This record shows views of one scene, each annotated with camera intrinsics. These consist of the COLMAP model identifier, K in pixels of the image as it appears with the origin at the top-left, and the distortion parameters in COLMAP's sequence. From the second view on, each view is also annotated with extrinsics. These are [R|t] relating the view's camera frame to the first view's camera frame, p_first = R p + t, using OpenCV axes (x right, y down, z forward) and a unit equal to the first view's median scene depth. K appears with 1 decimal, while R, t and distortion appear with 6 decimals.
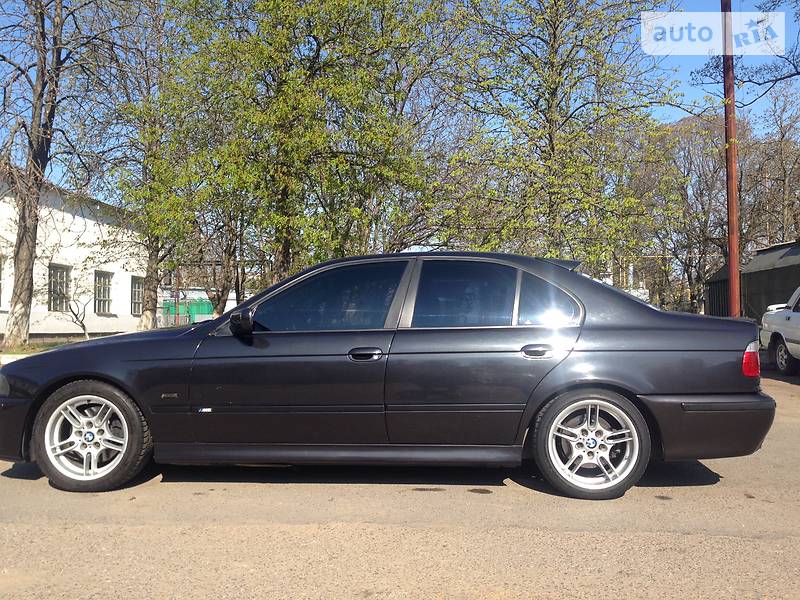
lens RADIAL K [[701.8, 0, 403.9], [0, 701.8, 312.2], [0, 0, 1]] dist [0.091598, -0.110606]
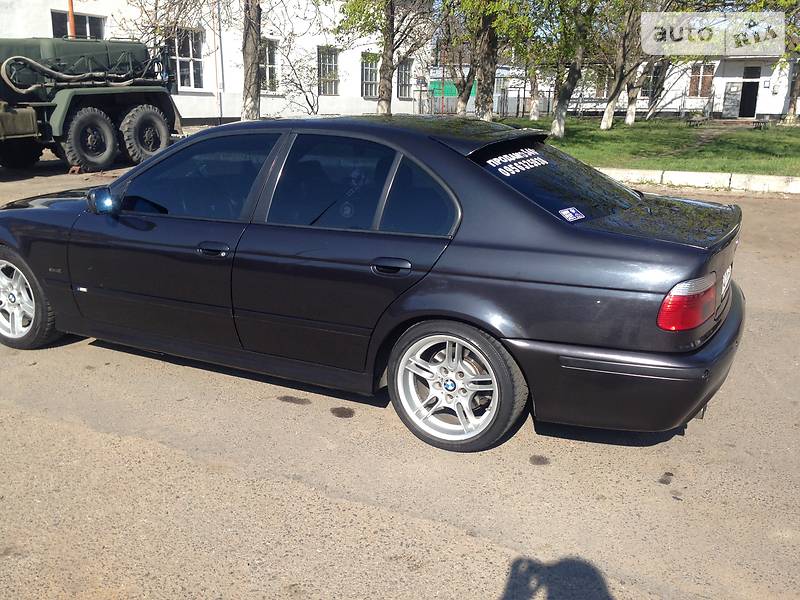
lens RADIAL K [[701.8, 0, 403.9], [0, 701.8, 312.2], [0, 0, 1]] dist [0.091598, -0.110606]
pose [[0.928629, 0.120884, -0.350764, 0.481167], [-0.011834, 0.954600, 0.297654, -0.128829], [0.370821, -0.272260, 0.887900, 0.292908]]
